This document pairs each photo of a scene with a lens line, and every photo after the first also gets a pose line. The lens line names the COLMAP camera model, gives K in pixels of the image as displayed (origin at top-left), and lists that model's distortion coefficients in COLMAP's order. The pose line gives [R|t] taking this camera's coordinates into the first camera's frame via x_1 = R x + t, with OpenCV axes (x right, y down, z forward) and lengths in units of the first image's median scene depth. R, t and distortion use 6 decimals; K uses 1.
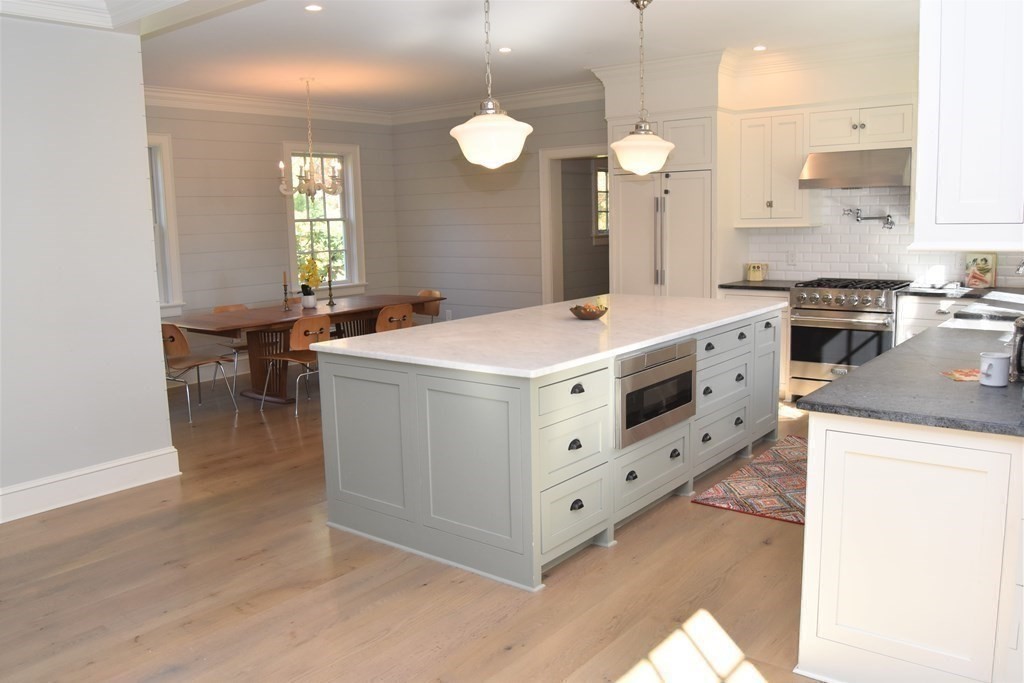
lens RADIAL K [[834.4, 0, 509.1], [0, 834.4, 340.6], [0, 0, 1]] dist [-0.089634, 0.025785]
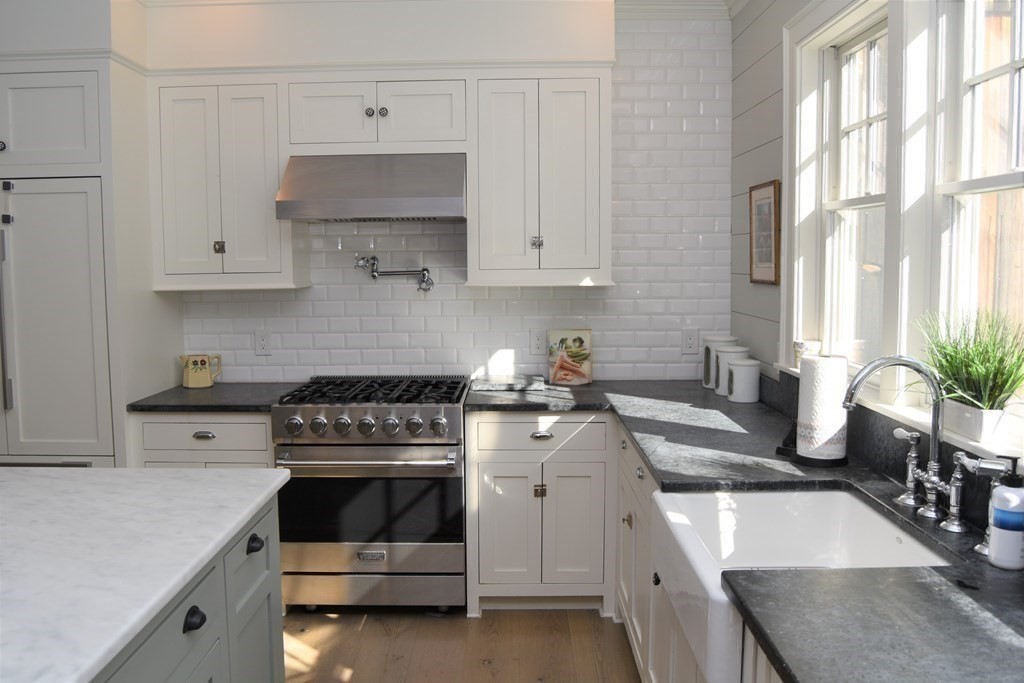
lens RADIAL K [[834.4, 0, 509.9], [0, 834.4, 338.3], [0, 0, 1]] dist [-0.089634, 0.025785]
pose [[0.783848, -0.038229, 0.619775, 0.138583], [0.076400, 0.996457, -0.035162, -0.078721], [-0.616235, 0.074913, 0.783991, 0.502657]]
